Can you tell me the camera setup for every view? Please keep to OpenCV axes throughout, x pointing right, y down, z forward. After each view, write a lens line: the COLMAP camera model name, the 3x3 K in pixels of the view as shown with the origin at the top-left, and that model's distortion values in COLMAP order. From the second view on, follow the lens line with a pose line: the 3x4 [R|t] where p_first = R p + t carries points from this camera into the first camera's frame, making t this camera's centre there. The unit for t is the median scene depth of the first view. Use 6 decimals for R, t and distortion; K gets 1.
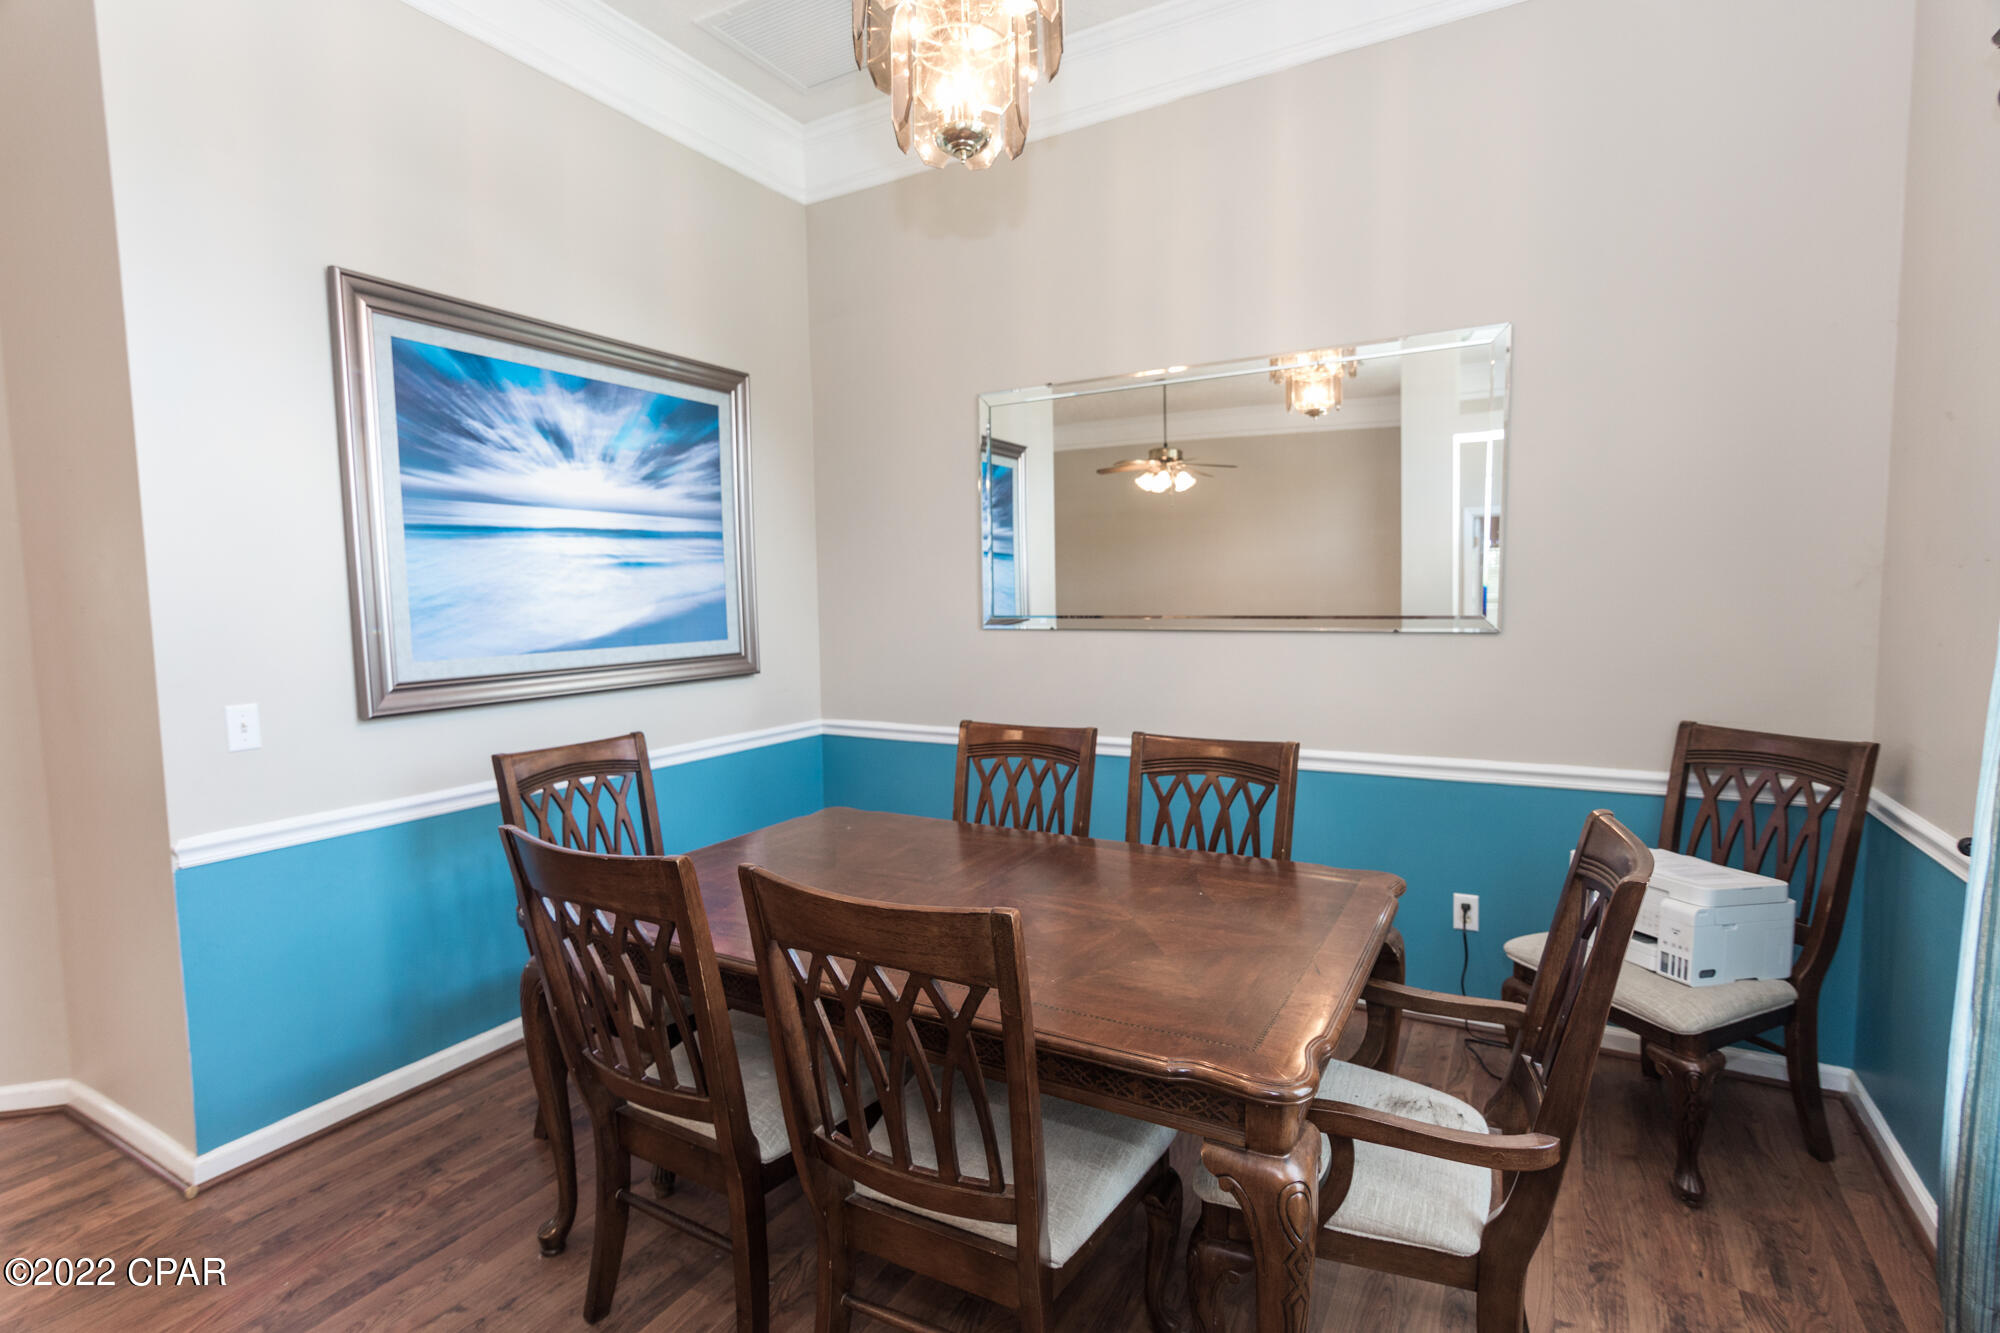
lens RADIAL K [[955.6, 0, 993.6], [0, 955.6, 670.1], [0, 0, 1]] dist [0.001829, -0.000439]
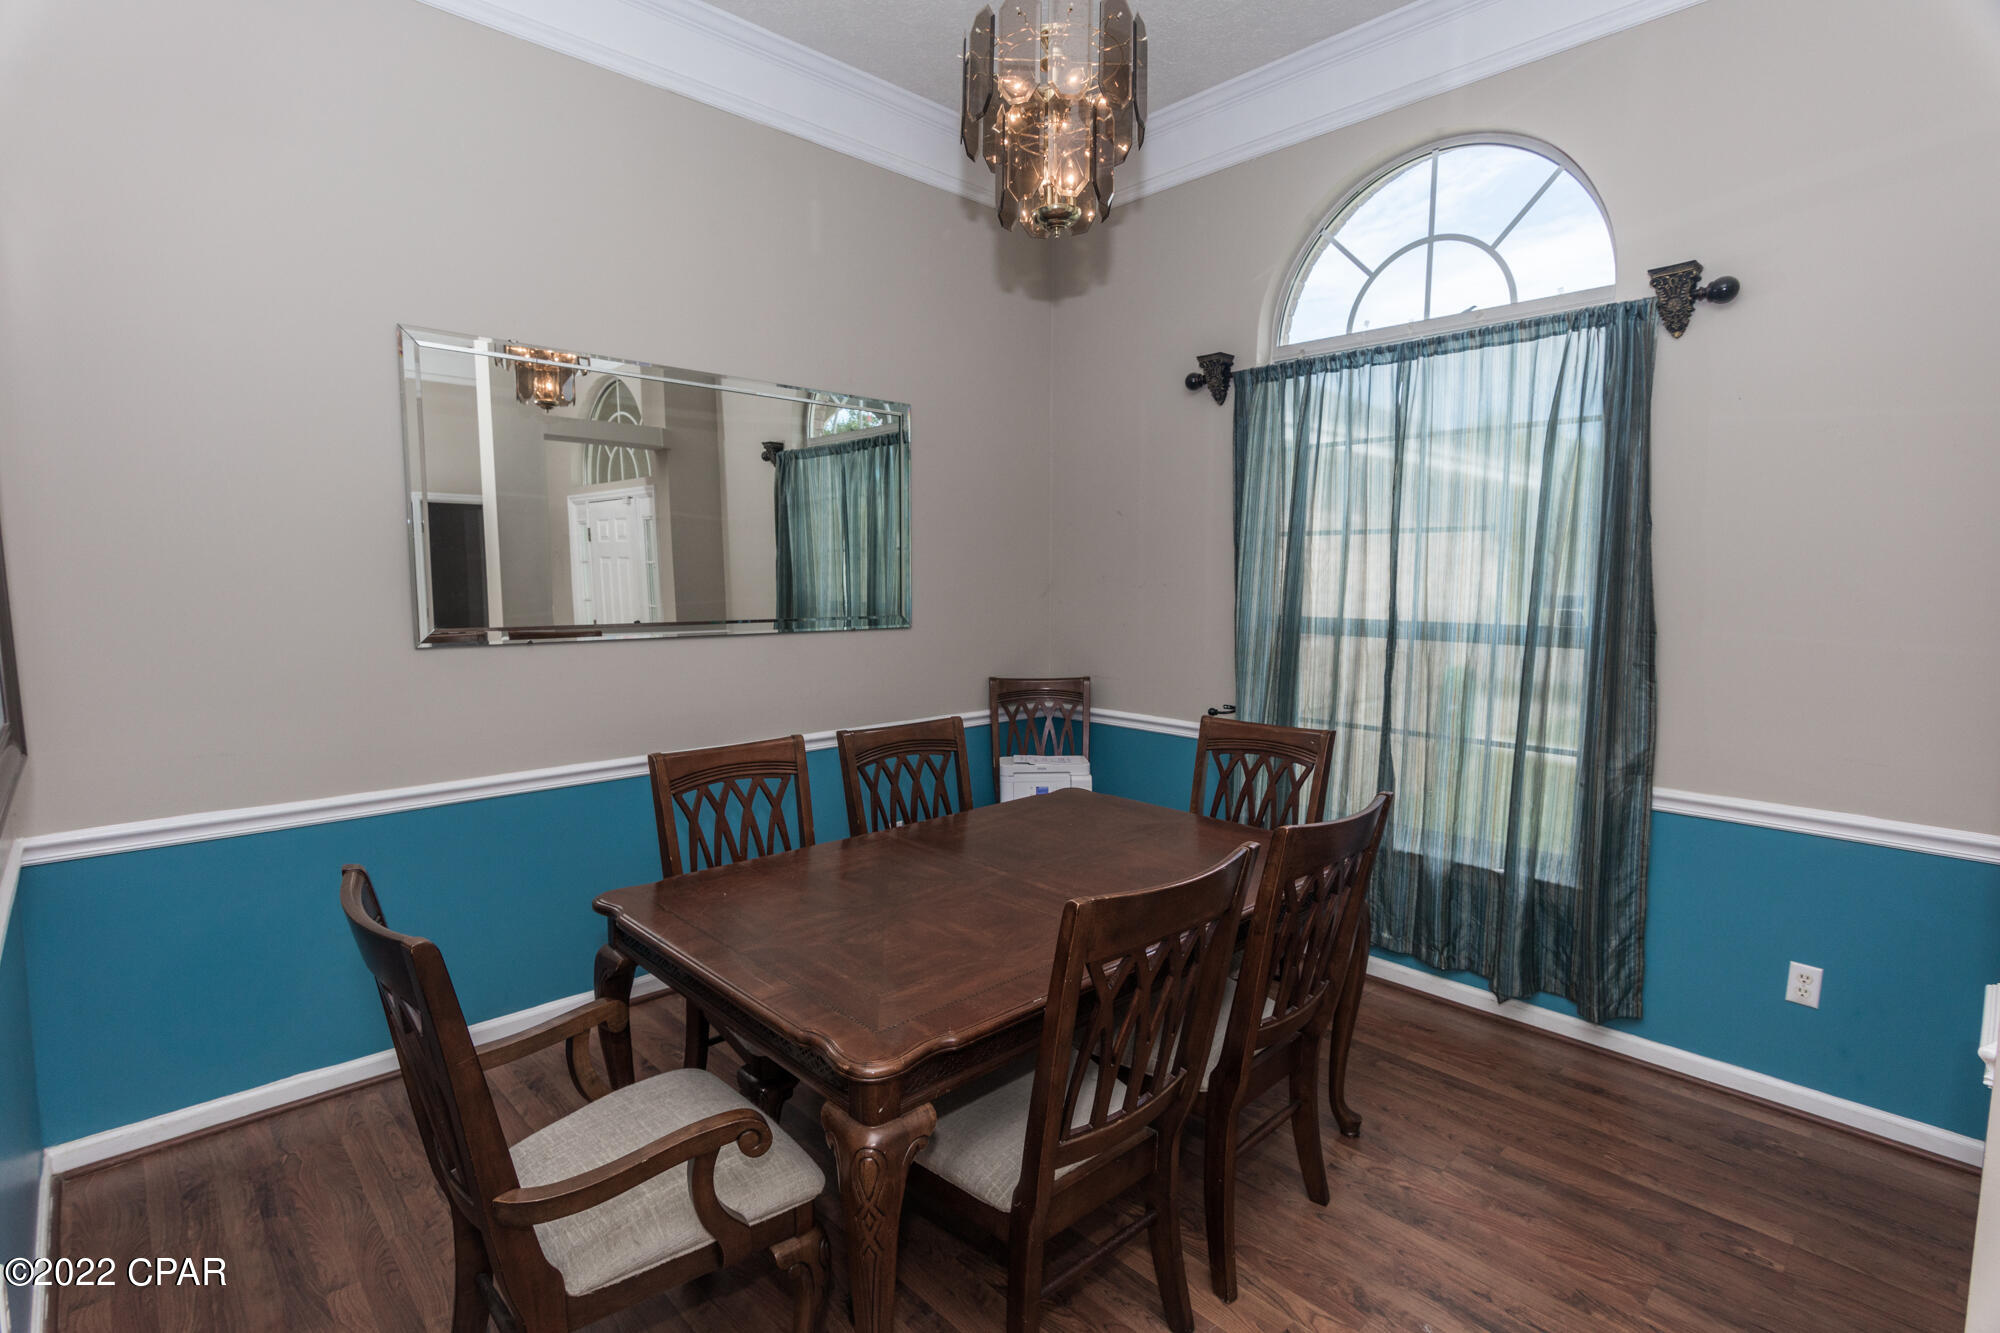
lens RADIAL K [[959.6, 0, 992.3], [0, 959.6, 668.1], [0, 0, 1]] dist [0.002476, -0.000575]
pose [[0.299257, -0.077435, 0.951025, -0.767769], [0.069892, 0.995803, 0.059088, -0.053300], [-0.951609, 0.048786, 0.303413, 0.478230]]
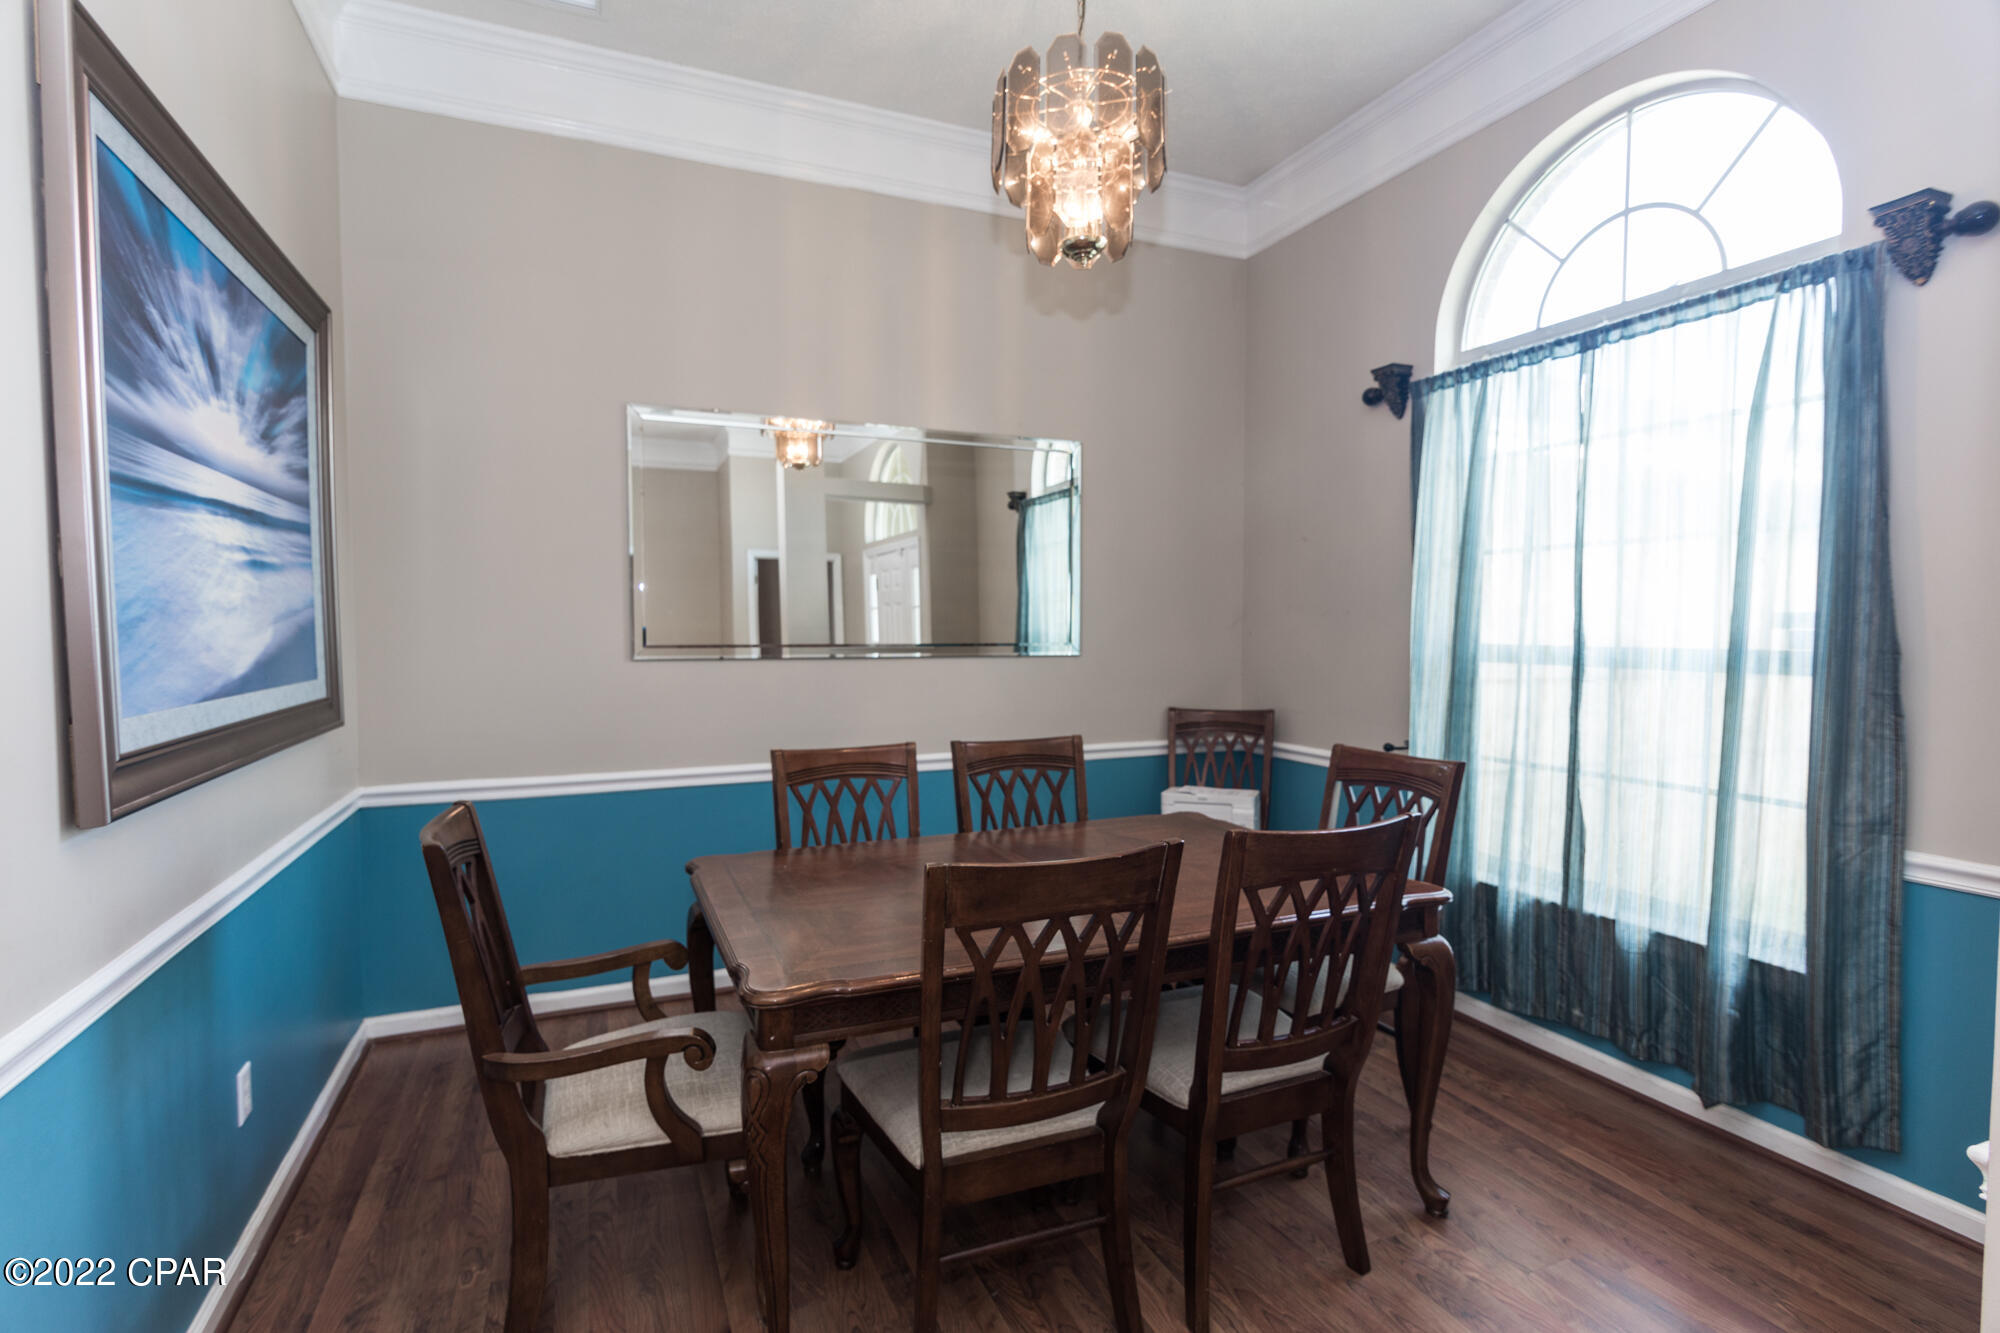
lens RADIAL K [[957.6, 0, 989.2], [0, 957.6, 667.8], [0, 0, 1]] dist [0.003497, -0.000805]
pose [[0.610512, -0.019455, 0.791768, -0.693746], [0.055508, 0.998291, -0.018271, 0.000147], [-0.790059, 0.055104, 0.610549, 0.240565]]
